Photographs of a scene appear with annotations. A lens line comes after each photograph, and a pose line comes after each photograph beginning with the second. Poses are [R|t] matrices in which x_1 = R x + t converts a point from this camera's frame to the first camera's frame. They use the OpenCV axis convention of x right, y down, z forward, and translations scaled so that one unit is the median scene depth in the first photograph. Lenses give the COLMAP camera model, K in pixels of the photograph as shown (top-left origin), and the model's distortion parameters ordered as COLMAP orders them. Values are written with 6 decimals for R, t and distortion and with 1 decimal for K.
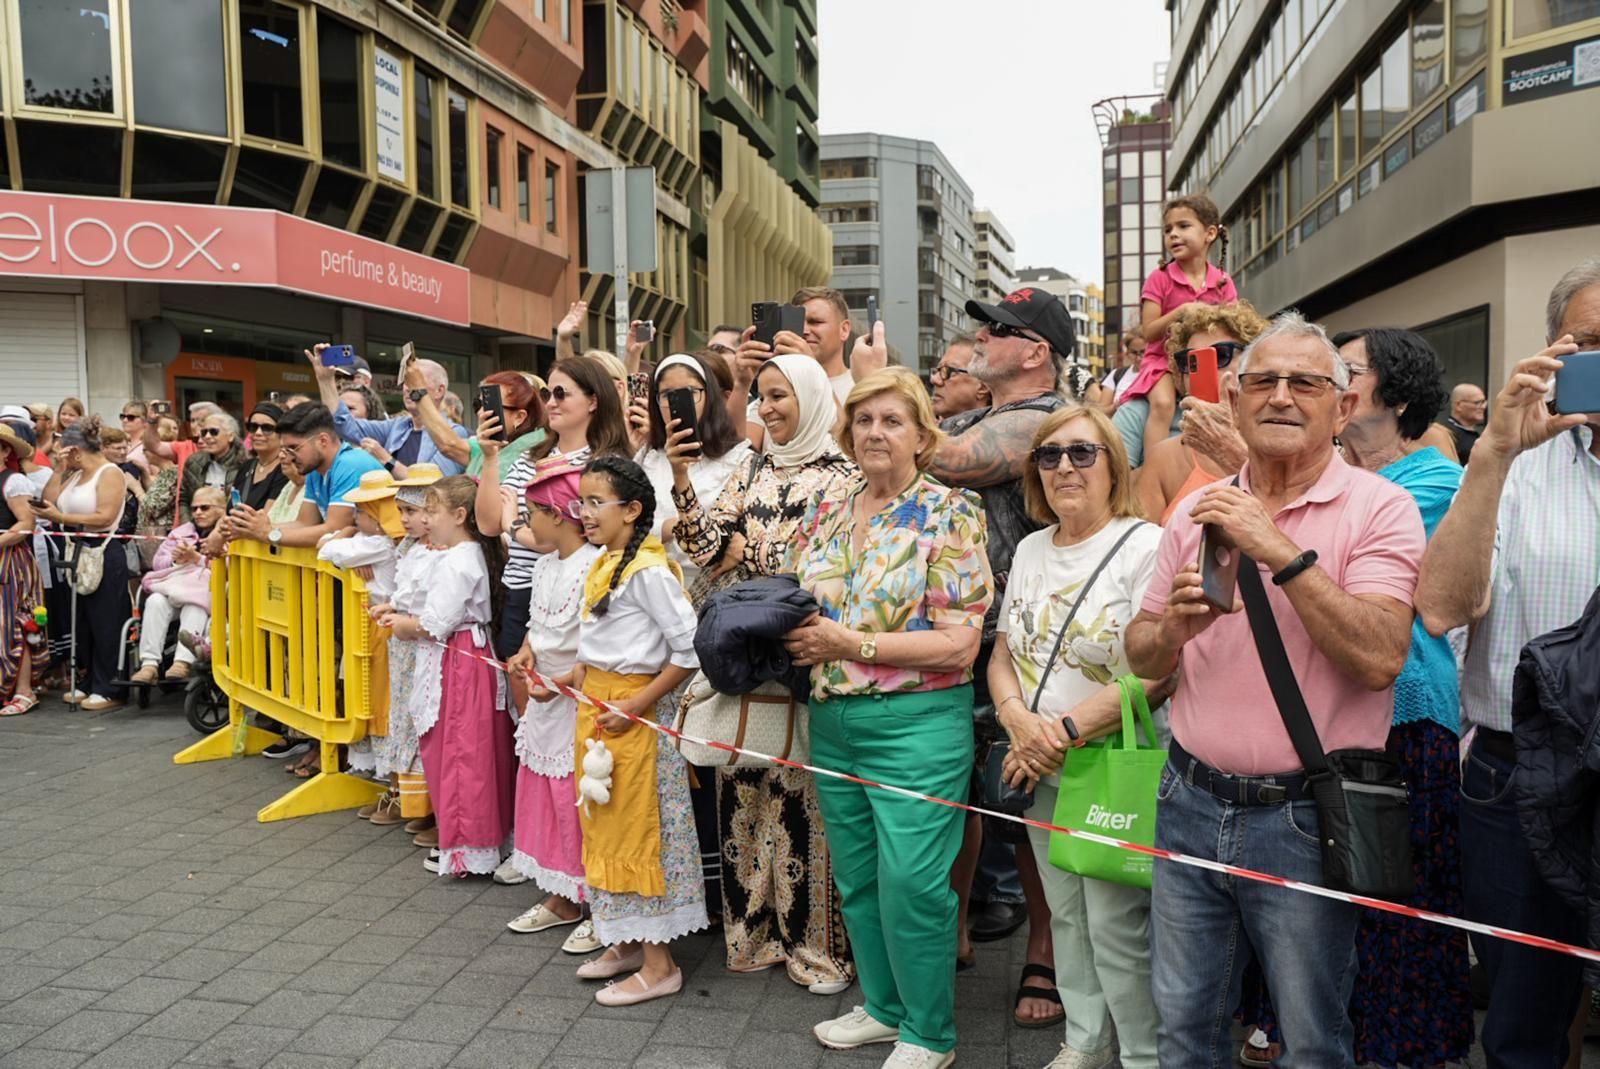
lens RADIAL K [[1296.3, 0, 800.0], [0, 1296.3, 534.5], [0, 0, 1]] dist [-0.019977, -0.003731]
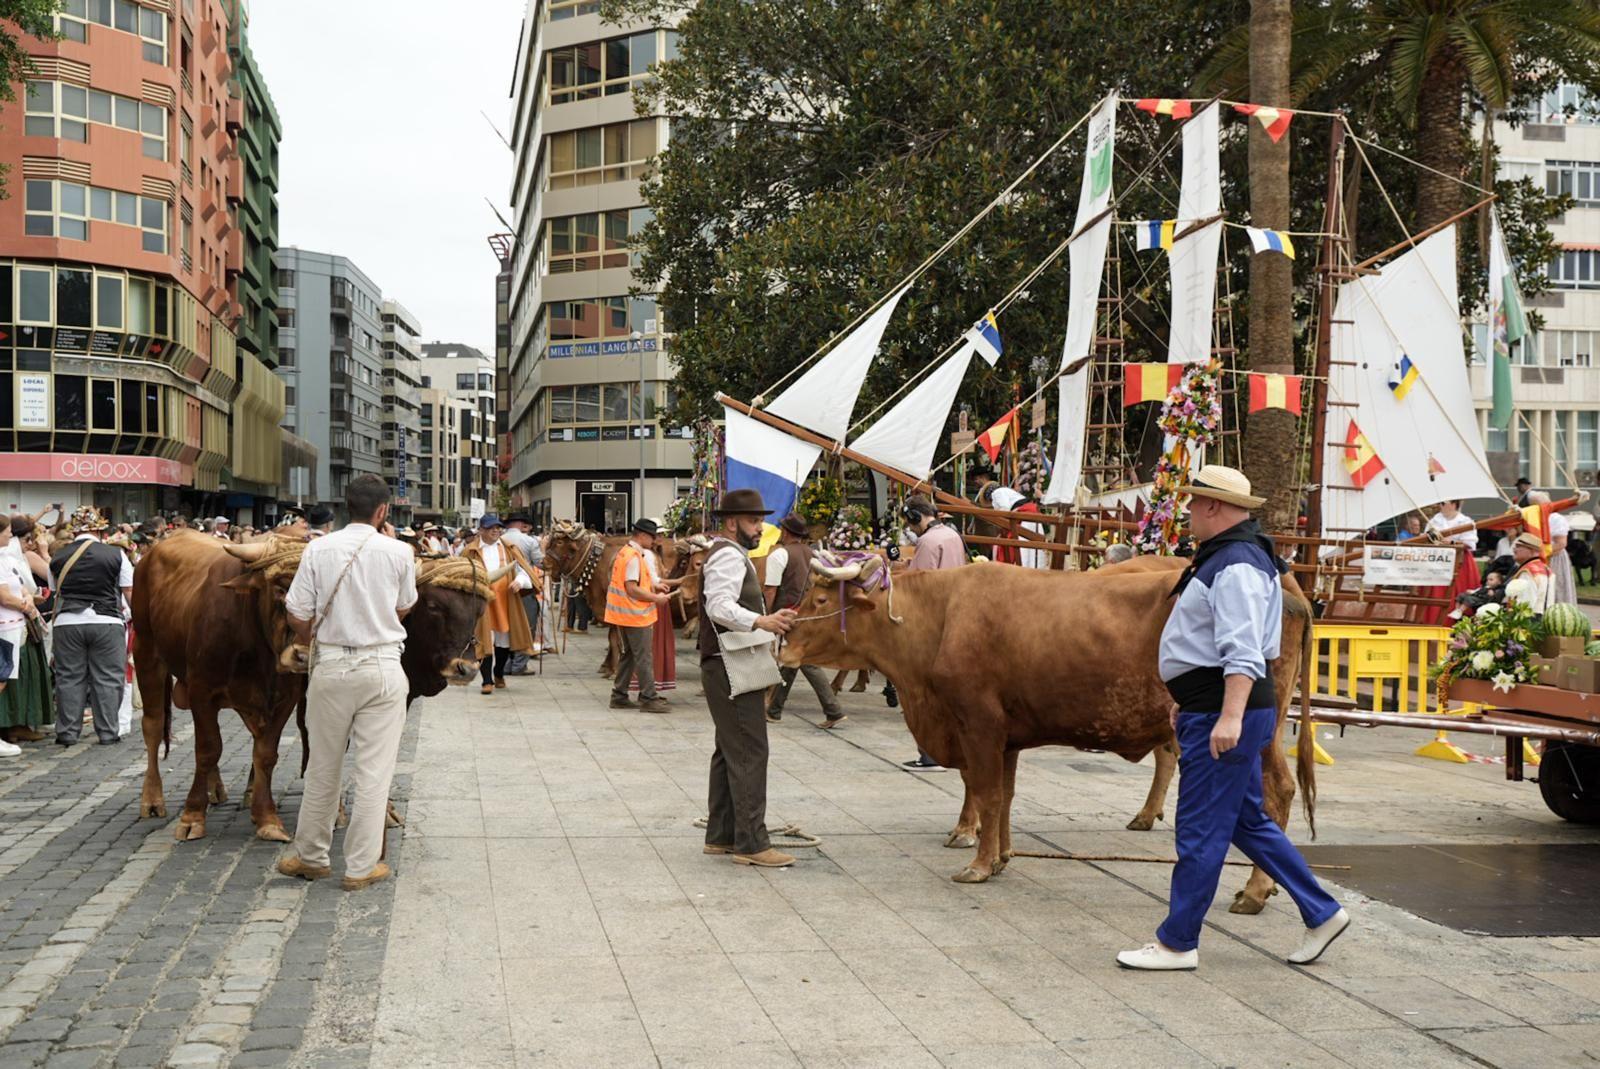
lens RADIAL K [[1296.3, 0, 800.0], [0, 1296.3, 534.5], [0, 0, 1]] dist [-0.019977, -0.003731]
pose [[0.900045, 0.023175, 0.435181, -0.026324], [0.003703, 0.998142, -0.060813, 0.009515], [-0.435782, 0.056346, 0.898287, -0.178926]]
